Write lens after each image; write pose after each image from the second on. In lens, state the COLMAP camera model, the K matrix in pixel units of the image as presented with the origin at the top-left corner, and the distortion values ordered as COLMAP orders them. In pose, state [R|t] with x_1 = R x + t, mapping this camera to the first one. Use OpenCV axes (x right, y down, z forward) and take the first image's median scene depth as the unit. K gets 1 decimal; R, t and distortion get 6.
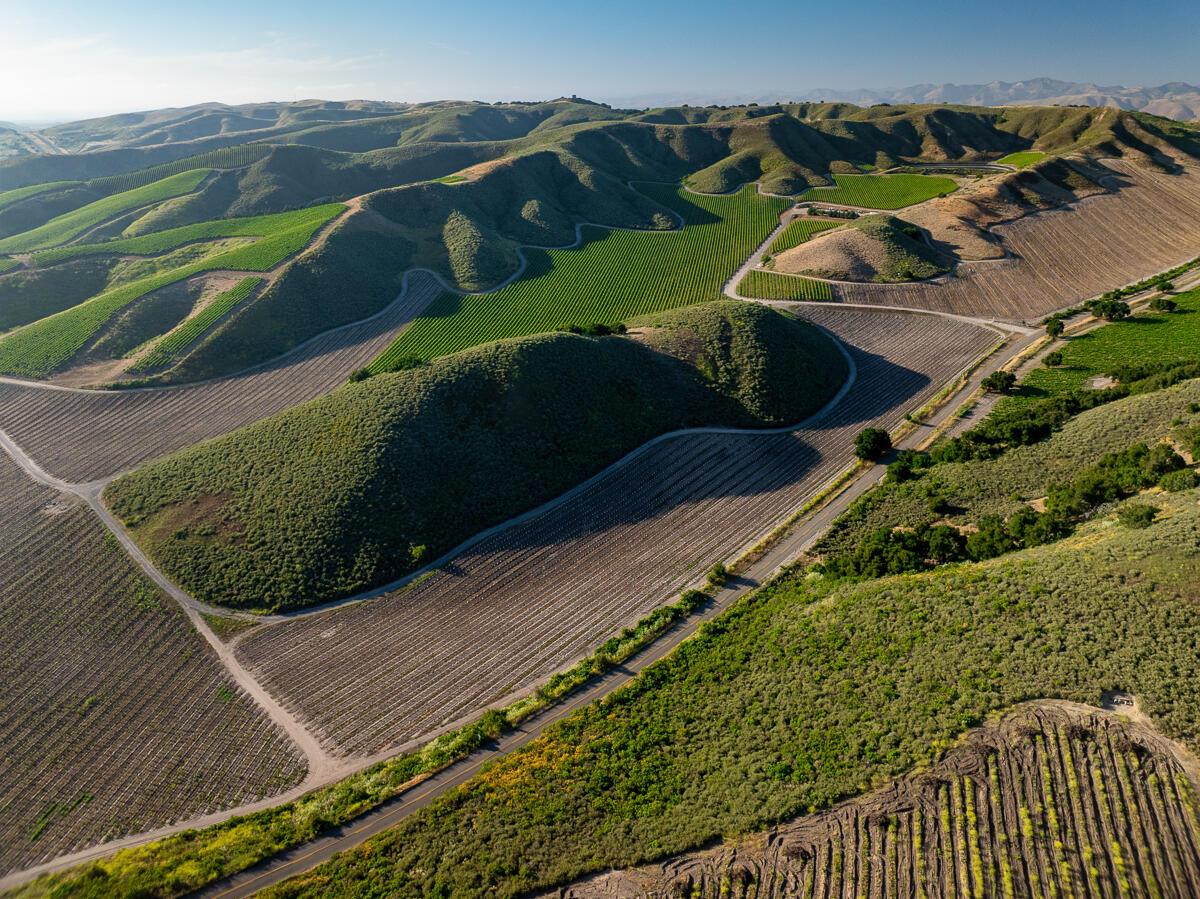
lens RADIAL K [[845.8, 0, 601.8], [0, 845.8, 451.6], [0, 0, 1]] dist [-0.044294, 0.019725]
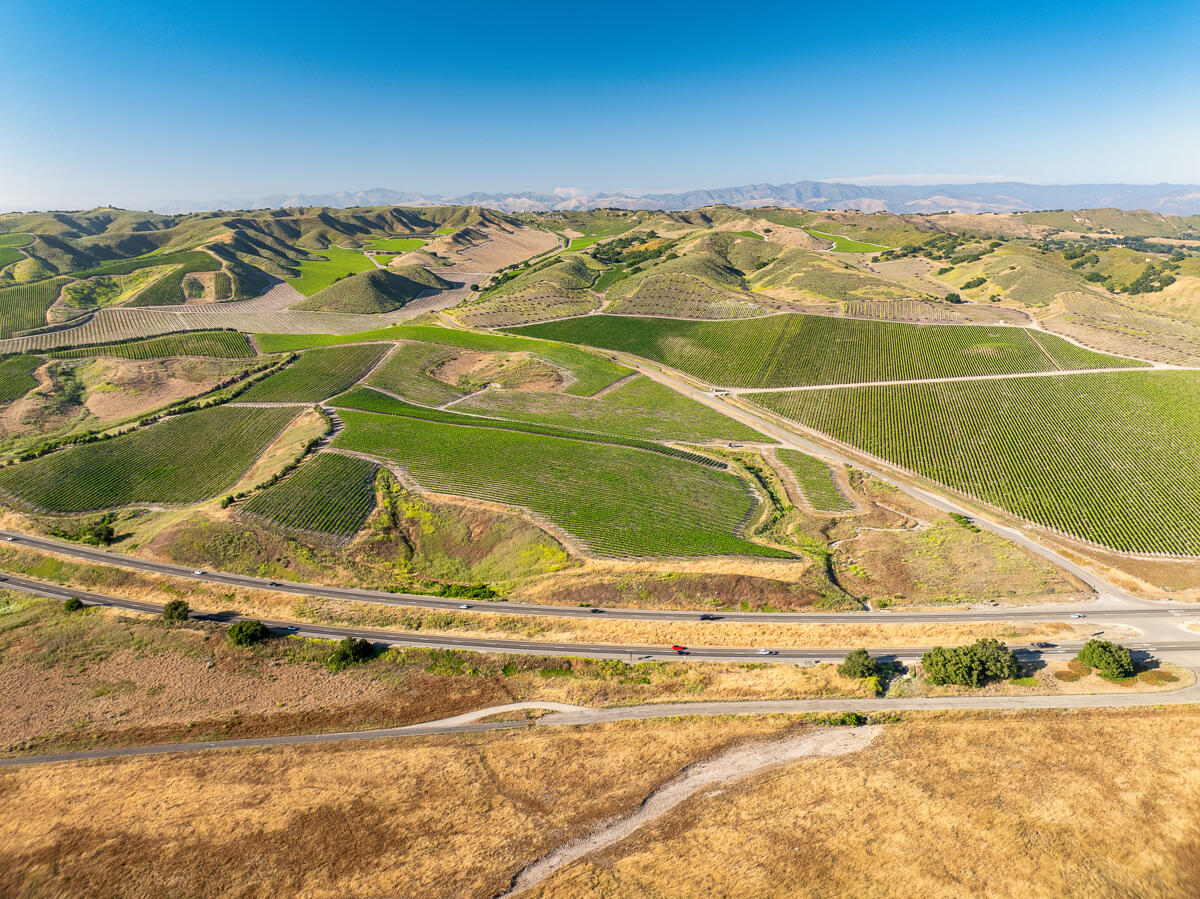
lens RADIAL K [[845.8, 0, 595.6], [0, 845.8, 448.1], [0, 0, 1]] dist [-0.044294, 0.019725]
pose [[0.763717, -0.178437, 0.620400, -0.568342], [0.251895, 0.967229, -0.031894, 0.309002], [-0.594378, 0.180634, 0.783637, -0.705150]]
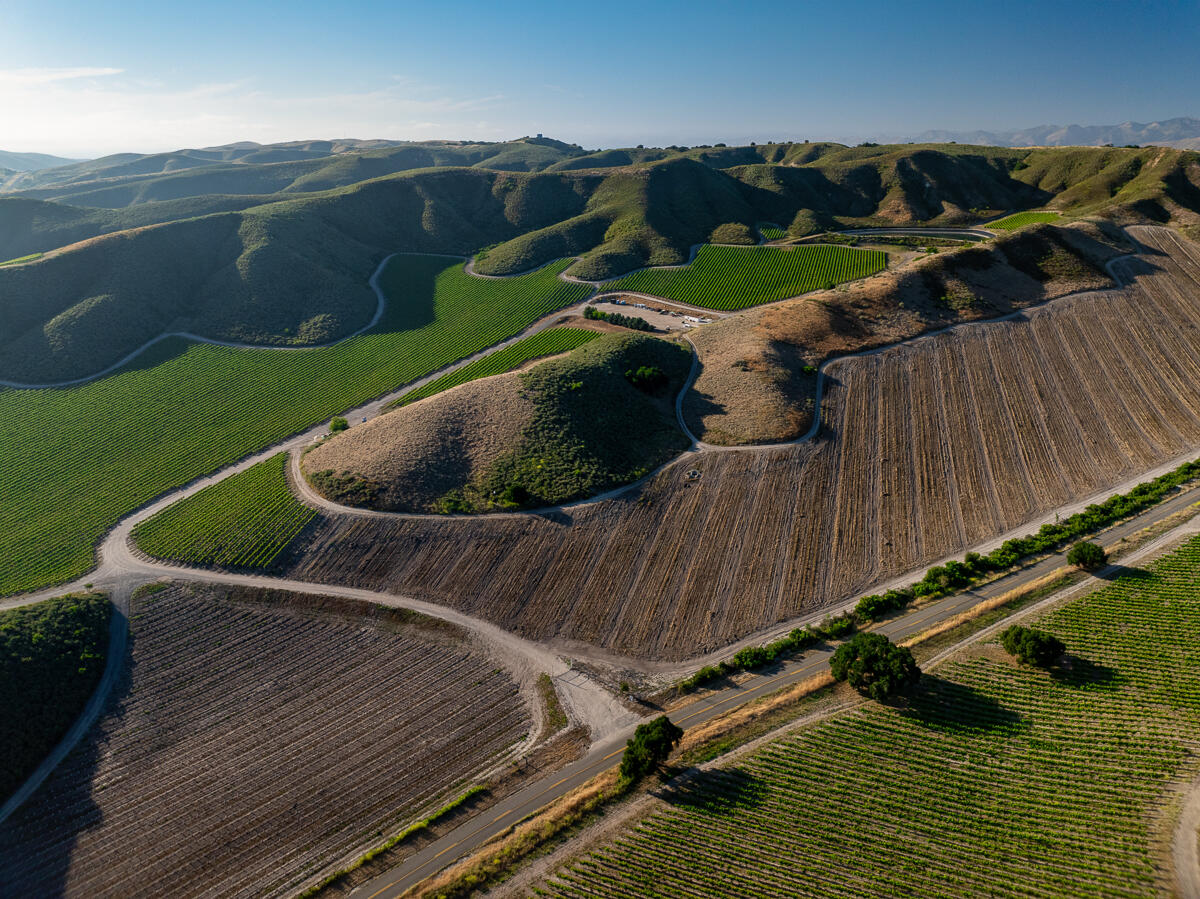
lens RADIAL K [[845.8, 0, 597.2], [0, 845.8, 447.2], [0, 0, 1]] dist [-0.044294, 0.019725]
pose [[0.990885, 0.046140, -0.126561, 0.256651], [-0.052019, 0.997696, -0.043546, -0.119267], [0.124261, 0.049732, 0.991003, 0.287727]]
